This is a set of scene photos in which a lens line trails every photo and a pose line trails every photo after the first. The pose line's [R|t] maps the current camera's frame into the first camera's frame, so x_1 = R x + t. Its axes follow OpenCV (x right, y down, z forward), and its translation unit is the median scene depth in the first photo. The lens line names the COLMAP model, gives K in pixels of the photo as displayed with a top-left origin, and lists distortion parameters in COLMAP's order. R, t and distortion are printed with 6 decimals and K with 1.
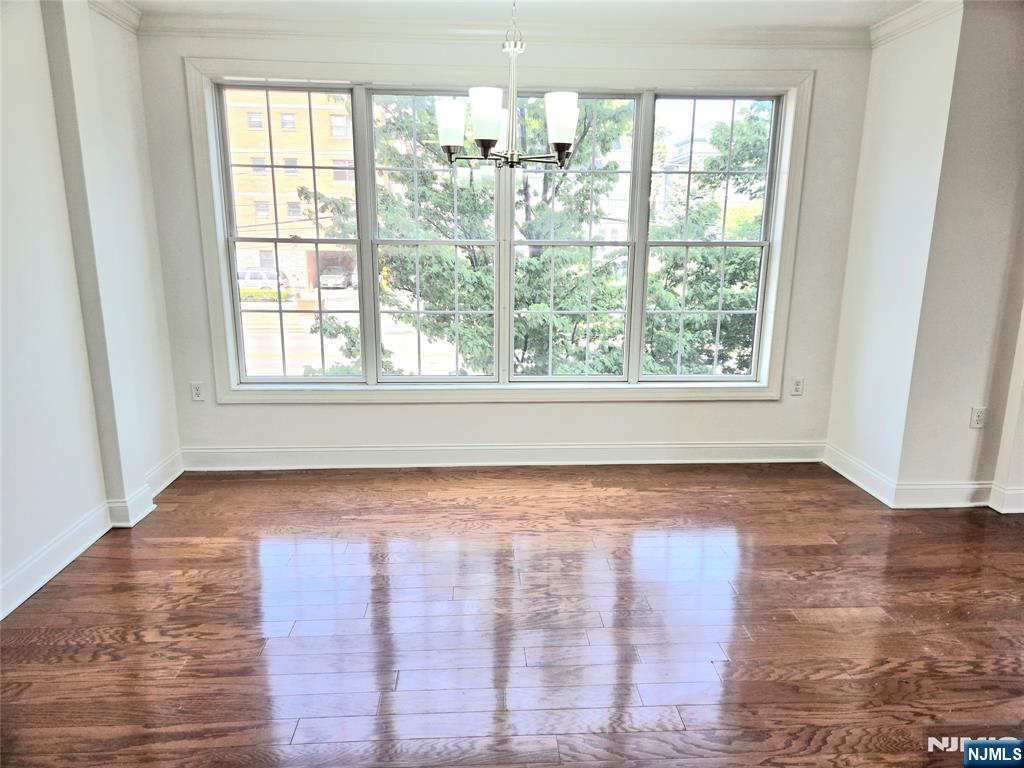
lens RADIAL K [[685.6, 0, 517.1], [0, 685.6, 382.9], [0, 0, 1]] dist [0.072708, -0.056600]
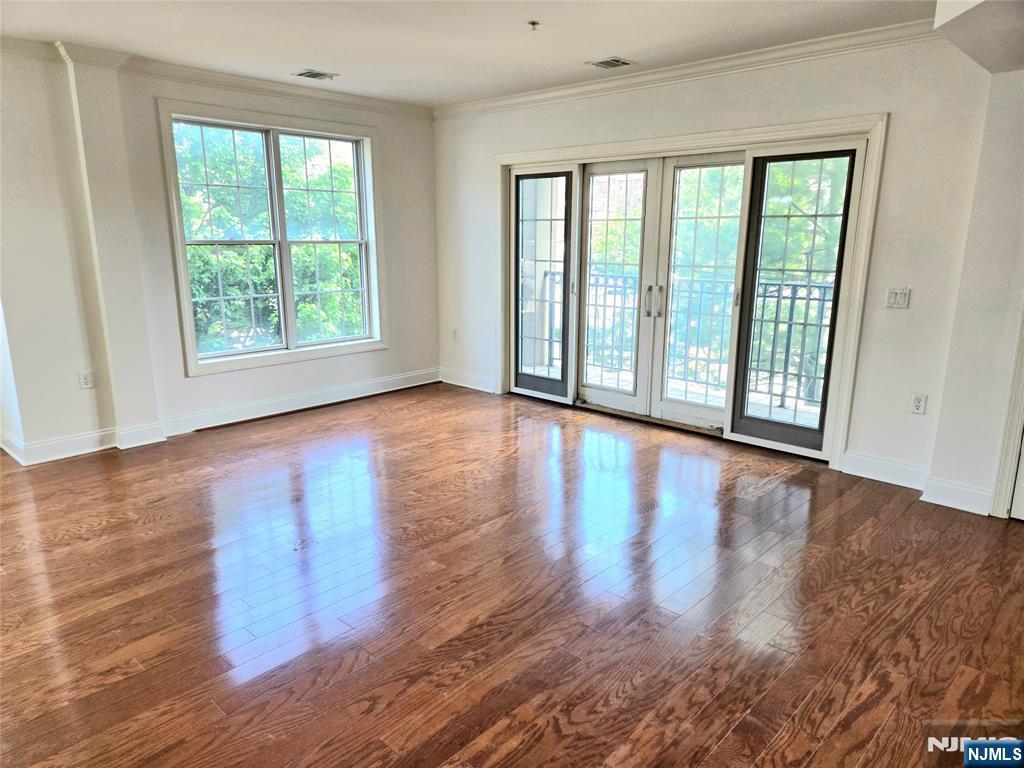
lens RADIAL K [[685.6, 0, 517.1], [0, 685.6, 382.9], [0, 0, 1]] dist [0.072708, -0.056600]
pose [[0.725905, -0.153243, 0.670507, 0.363435], [0.159653, 0.985779, 0.052454, 0.109422], [-0.669009, 0.068972, 0.740047, -0.443224]]
